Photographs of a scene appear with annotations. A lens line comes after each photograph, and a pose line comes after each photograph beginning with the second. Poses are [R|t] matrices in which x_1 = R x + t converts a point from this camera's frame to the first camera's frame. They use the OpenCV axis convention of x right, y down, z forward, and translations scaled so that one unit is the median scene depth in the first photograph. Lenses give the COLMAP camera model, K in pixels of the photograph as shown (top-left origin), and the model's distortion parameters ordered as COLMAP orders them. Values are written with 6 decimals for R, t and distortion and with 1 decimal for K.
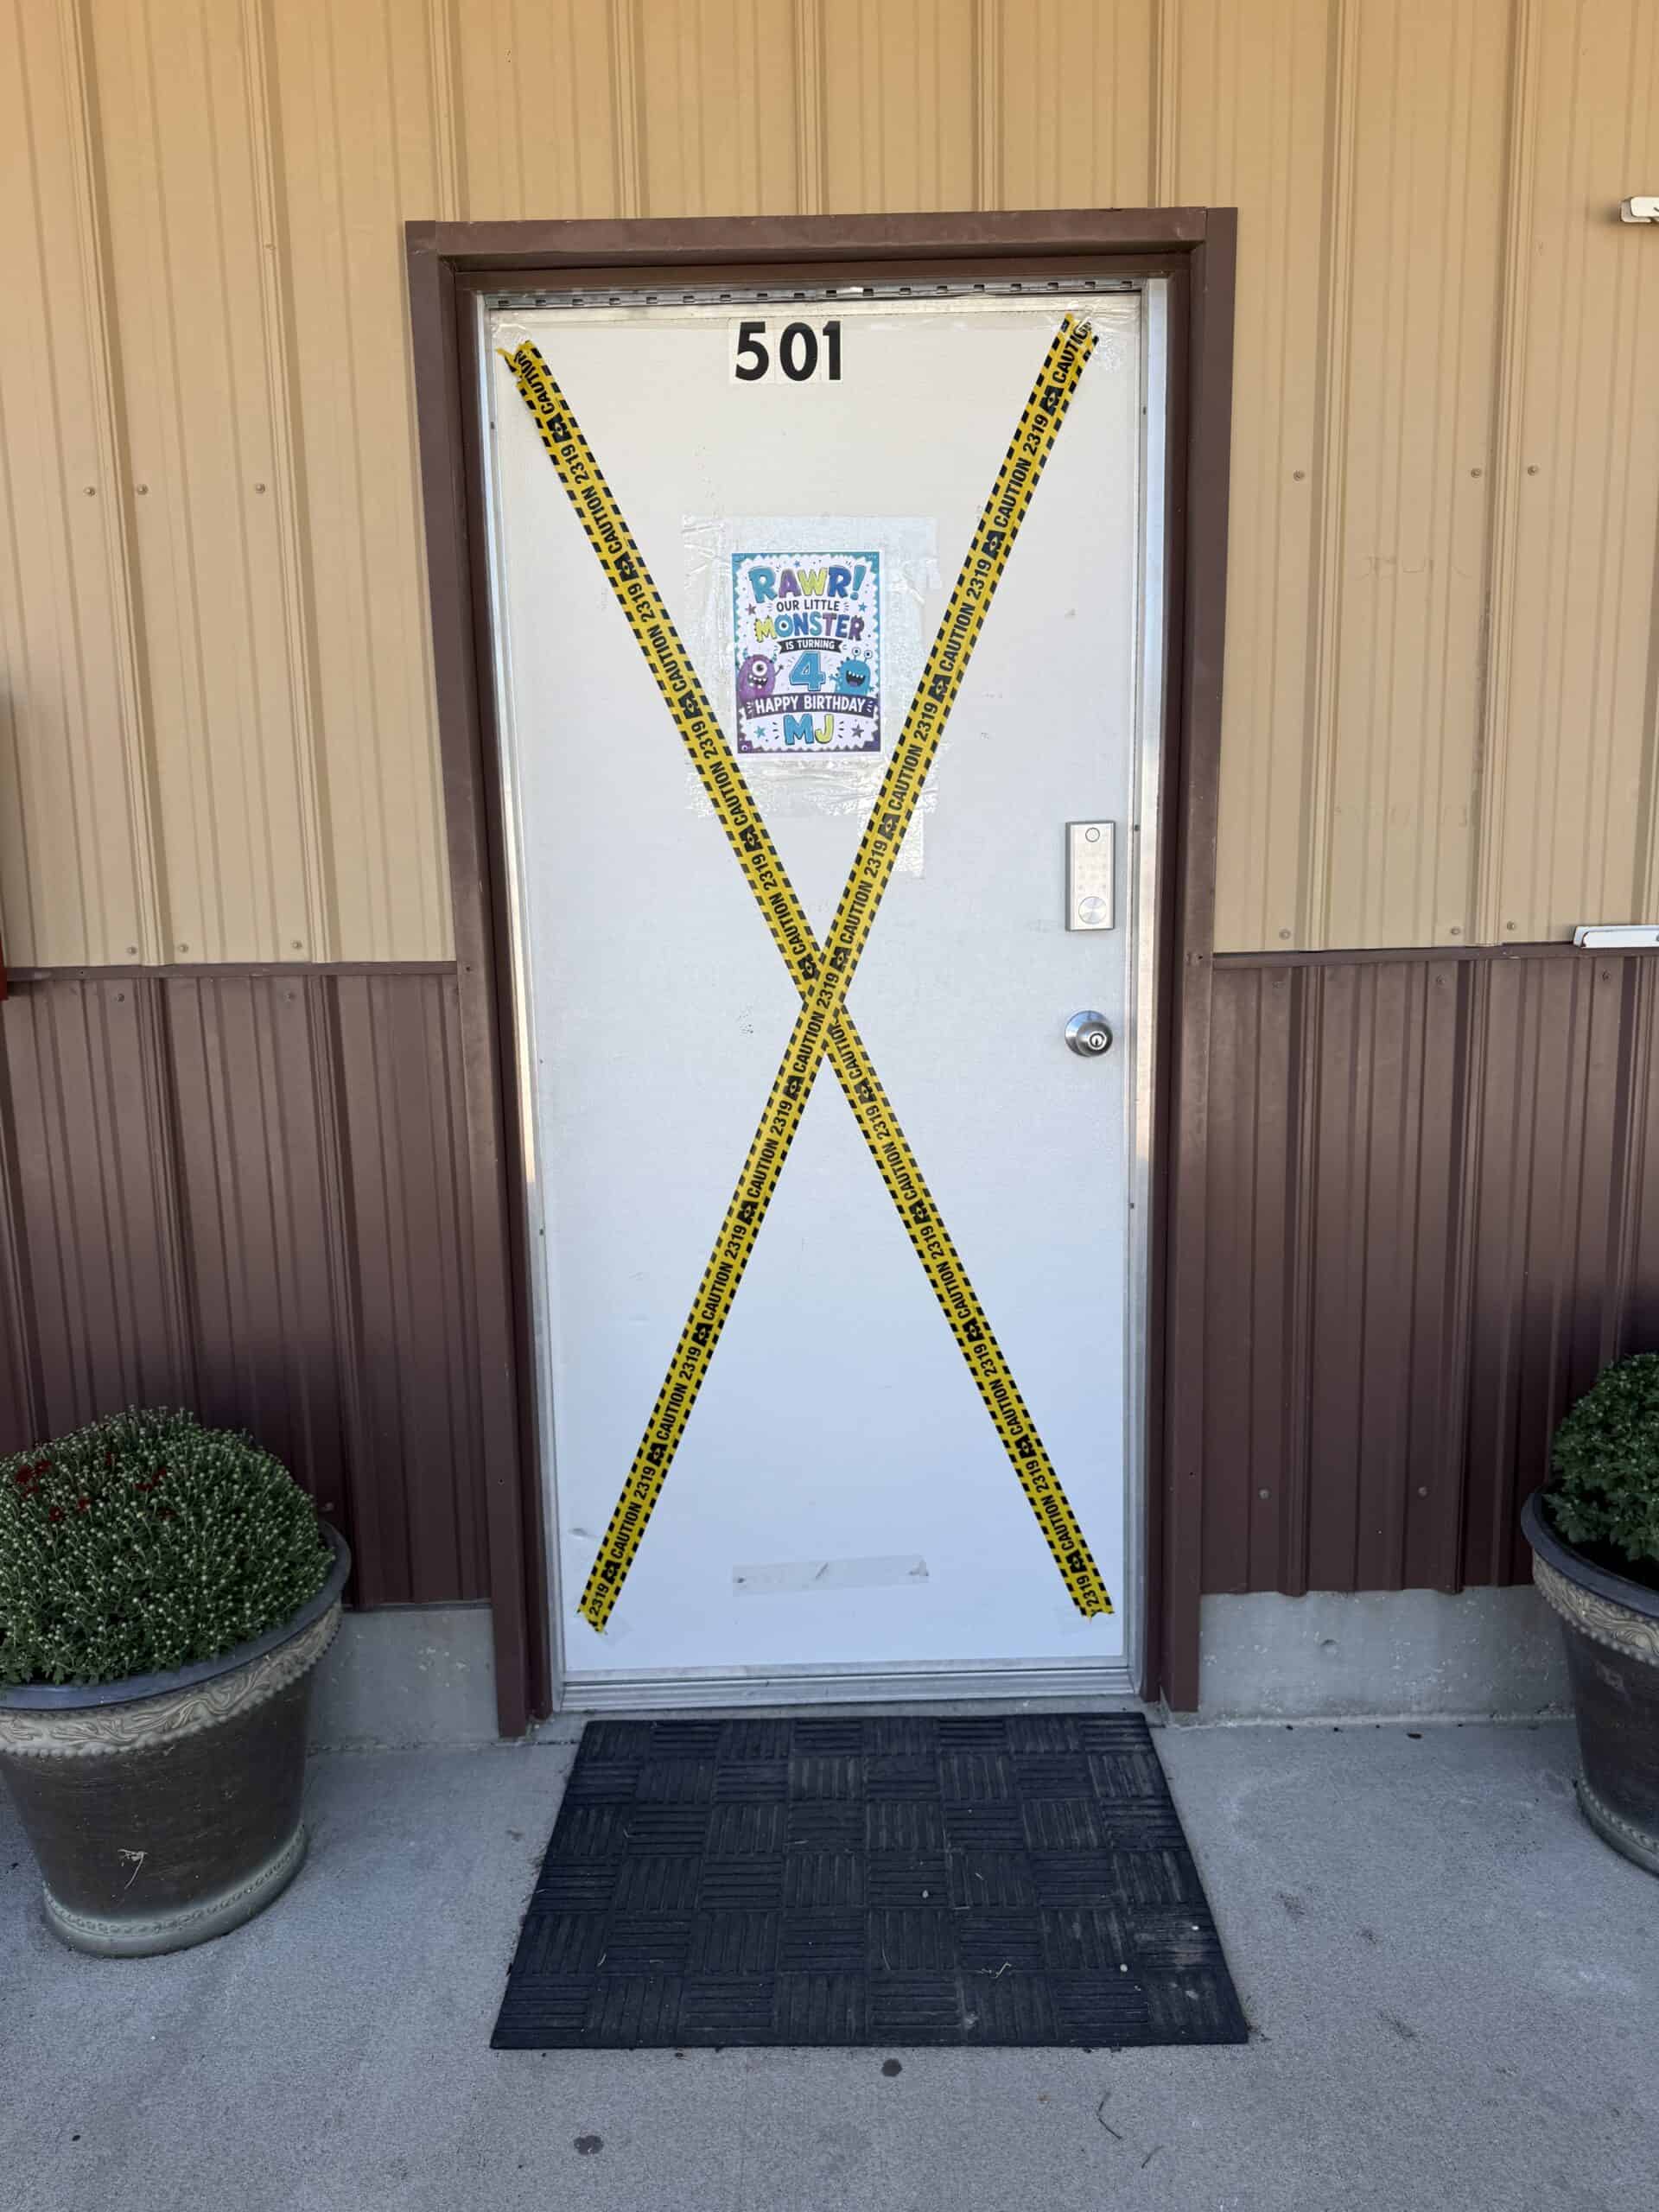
lens RADIAL K [[1606.1, 0, 835.0], [0, 1606.1, 1105.2], [0, 0, 1]] dist [0.000910, -0.019232]
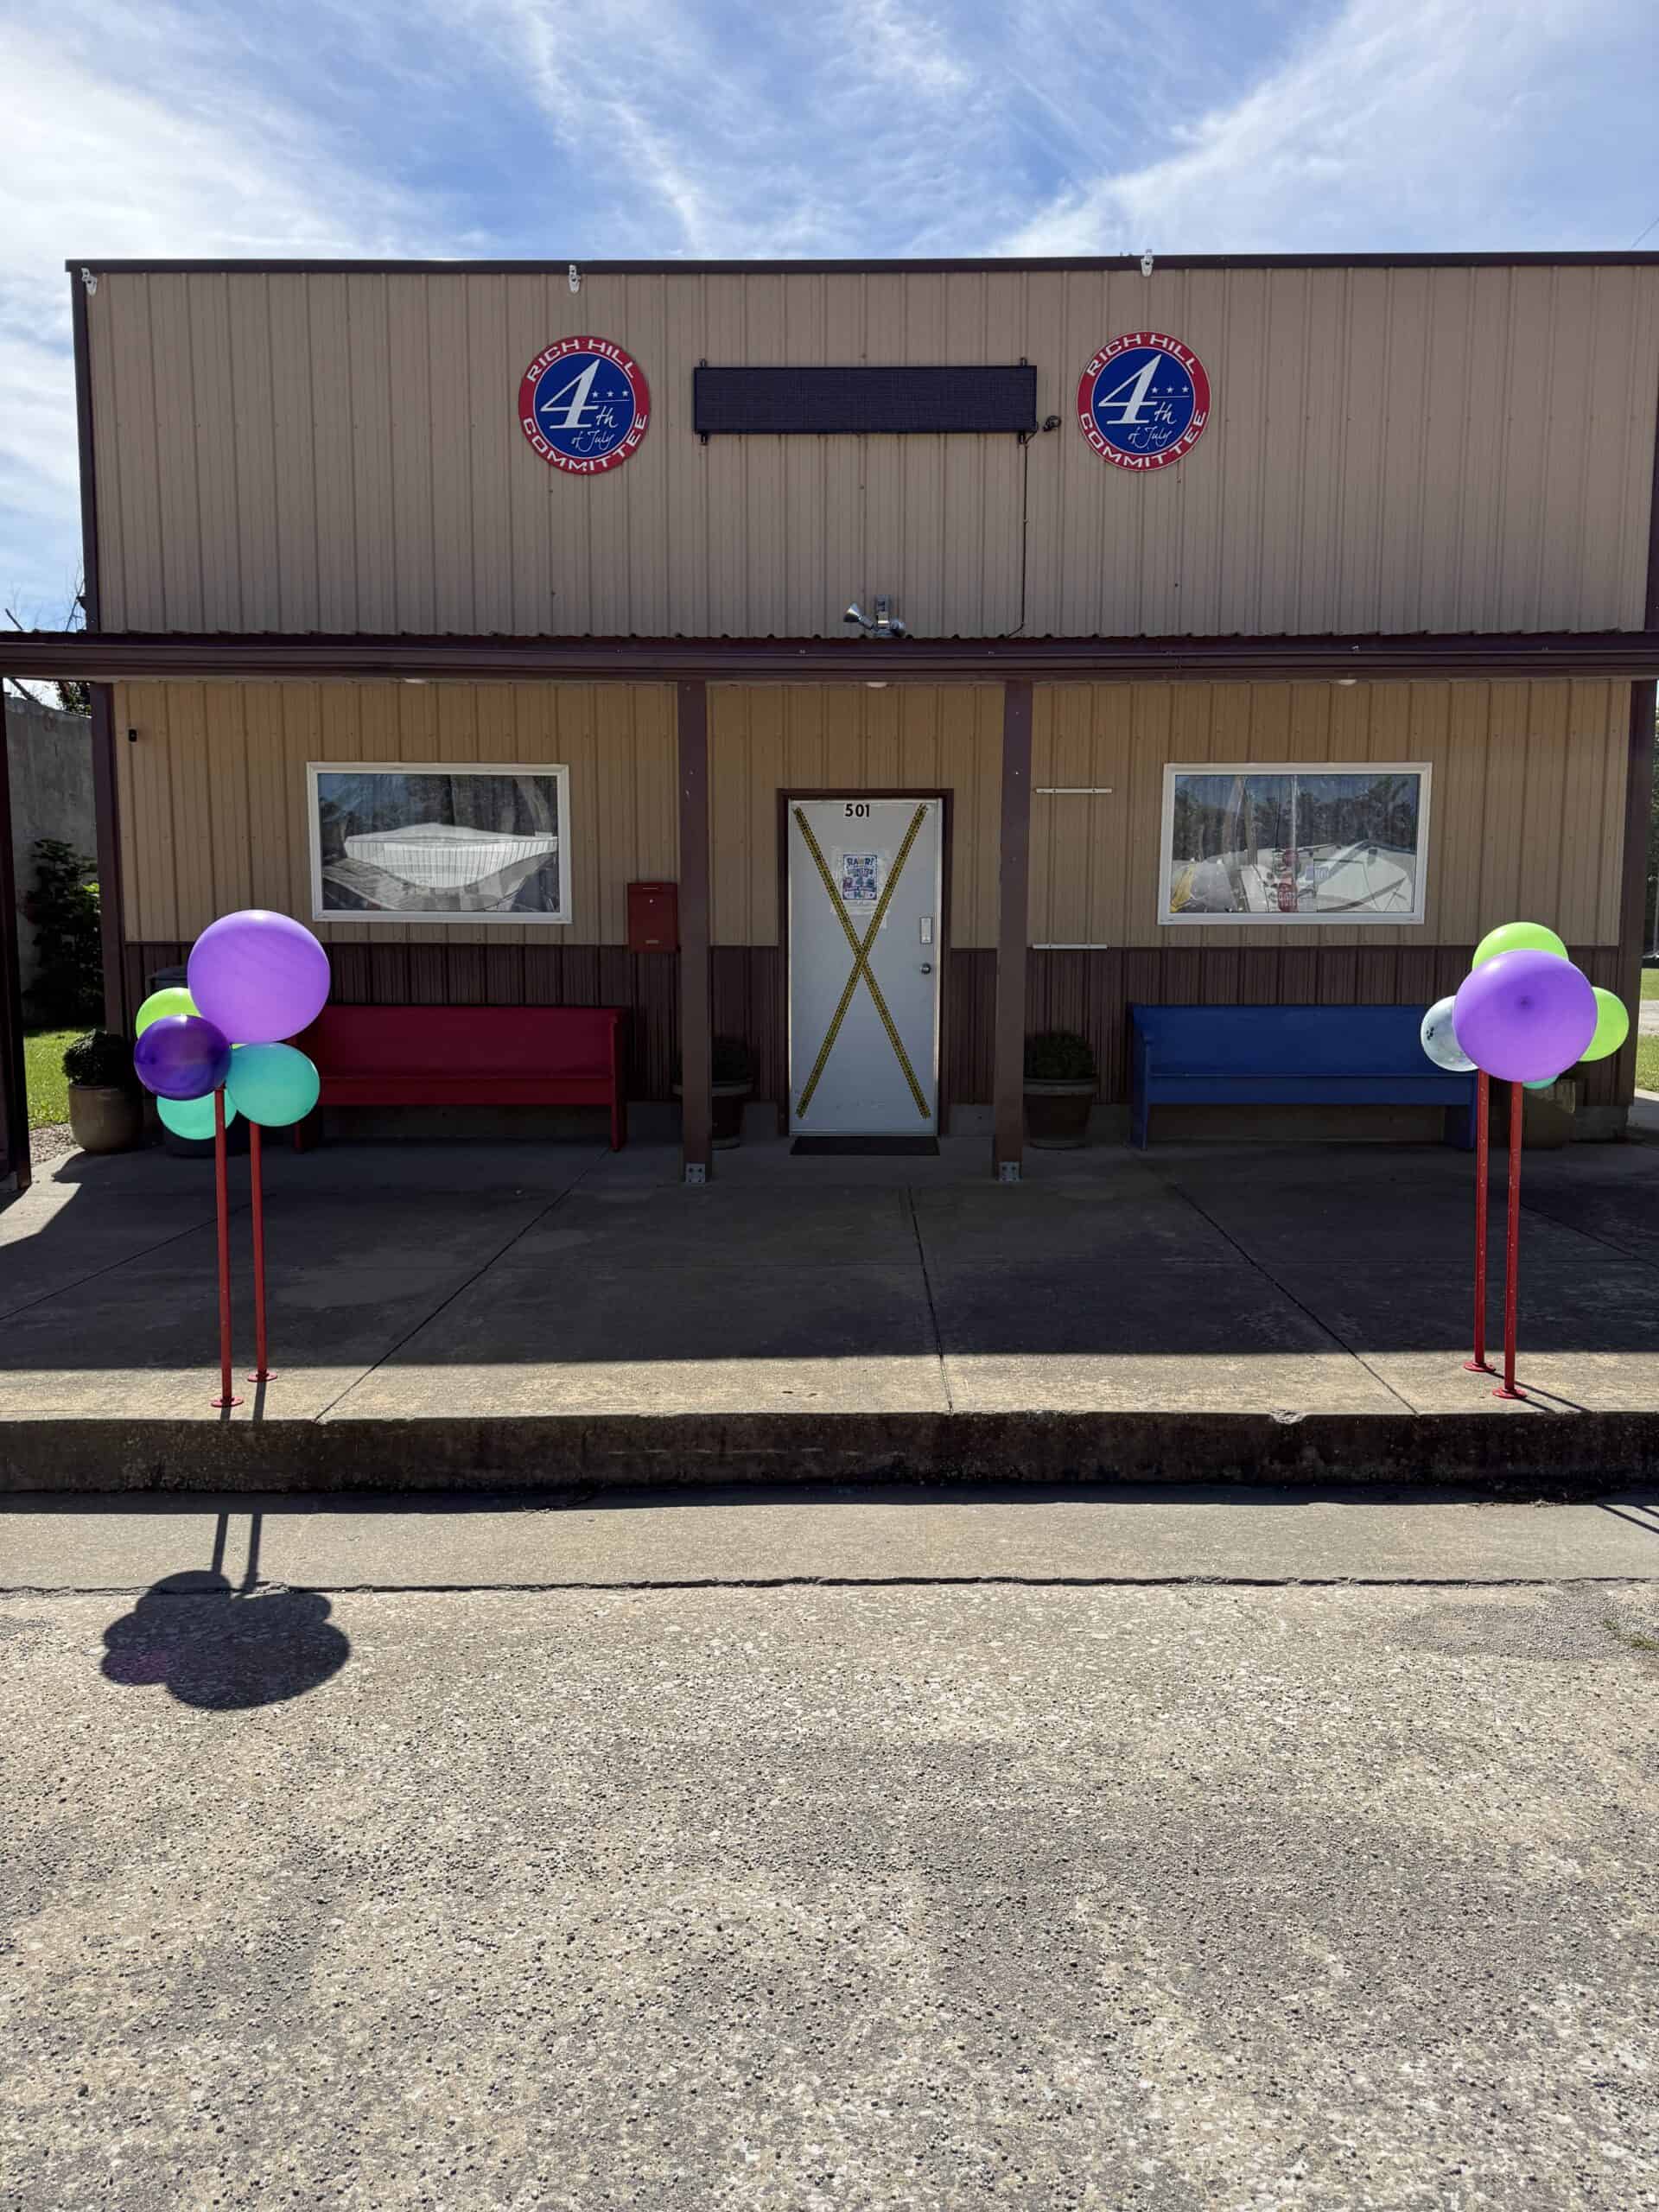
lens RADIAL K [[1606.1, 0, 827.1], [0, 1606.1, 1108.3], [0, 0, 1]] dist [0.000910, -0.019232]
pose [[0.999243, 0.025372, -0.029495, 0.037616], [-0.026400, 0.999038, -0.035027, 0.485464], [0.028578, 0.035780, 0.998951, -3.246263]]
